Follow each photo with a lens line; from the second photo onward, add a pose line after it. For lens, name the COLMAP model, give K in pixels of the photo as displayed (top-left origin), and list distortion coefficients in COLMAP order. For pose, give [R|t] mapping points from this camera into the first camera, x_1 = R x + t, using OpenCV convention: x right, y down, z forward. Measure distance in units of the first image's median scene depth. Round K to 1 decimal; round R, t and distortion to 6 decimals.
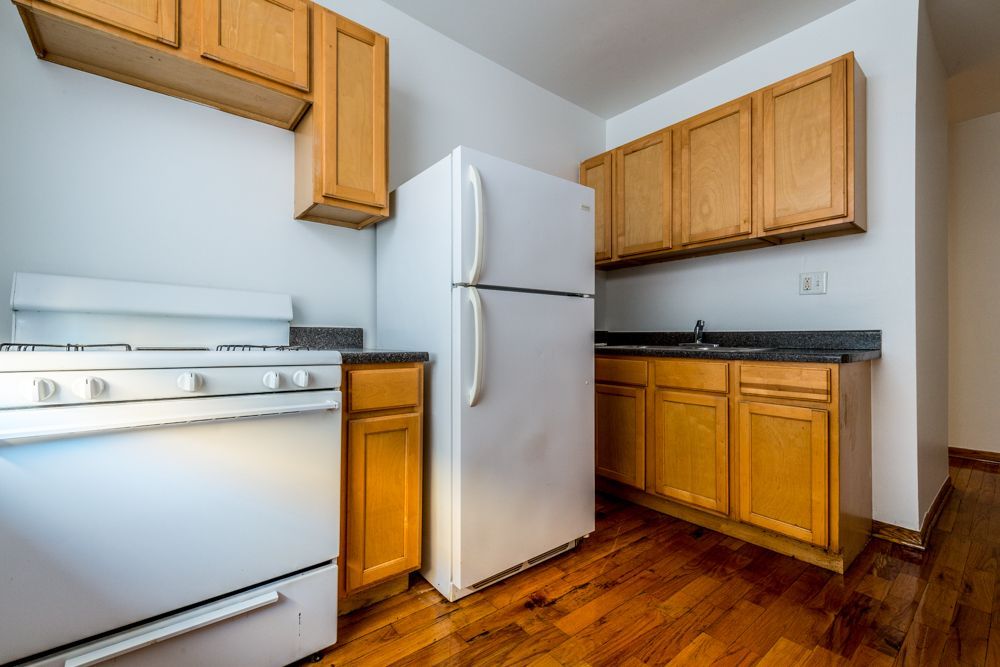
lens RADIAL K [[414.5, 0, 498.6], [0, 414.5, 332.2], [0, 0, 1]] dist [-0.002438, 0.000292]
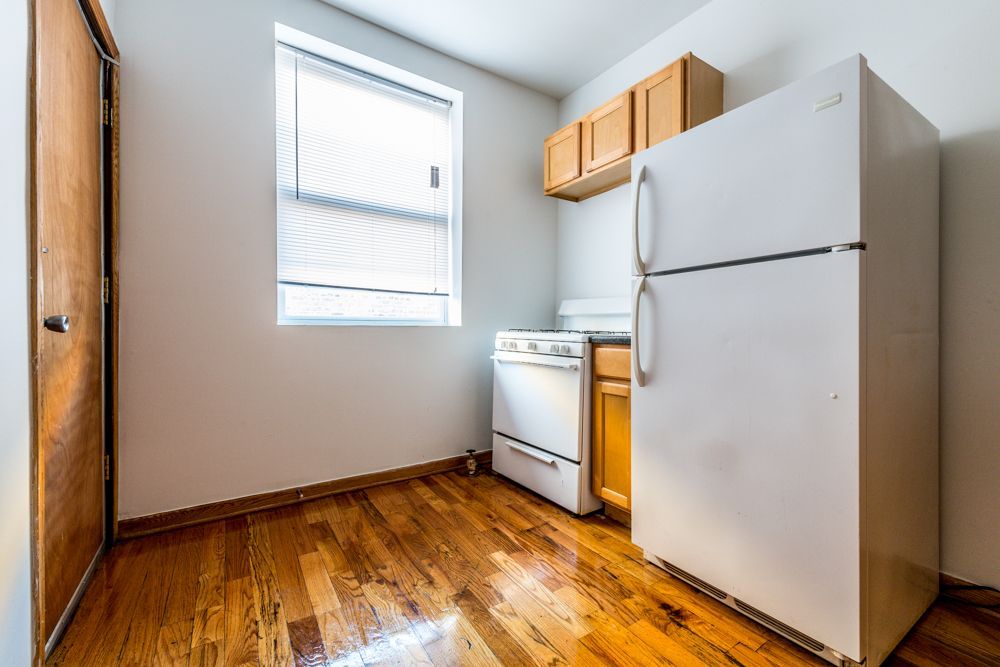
lens RADIAL K [[414.5, 0, 498.9], [0, 414.5, 335.0], [0, 0, 1]] dist [-0.002438, 0.000292]
pose [[-0.093390, 0.002987, -0.995625, 1.121540], [0.006827, 0.999974, 0.002360, 0.040614], [0.995606, -0.006577, -0.093408, 0.765408]]
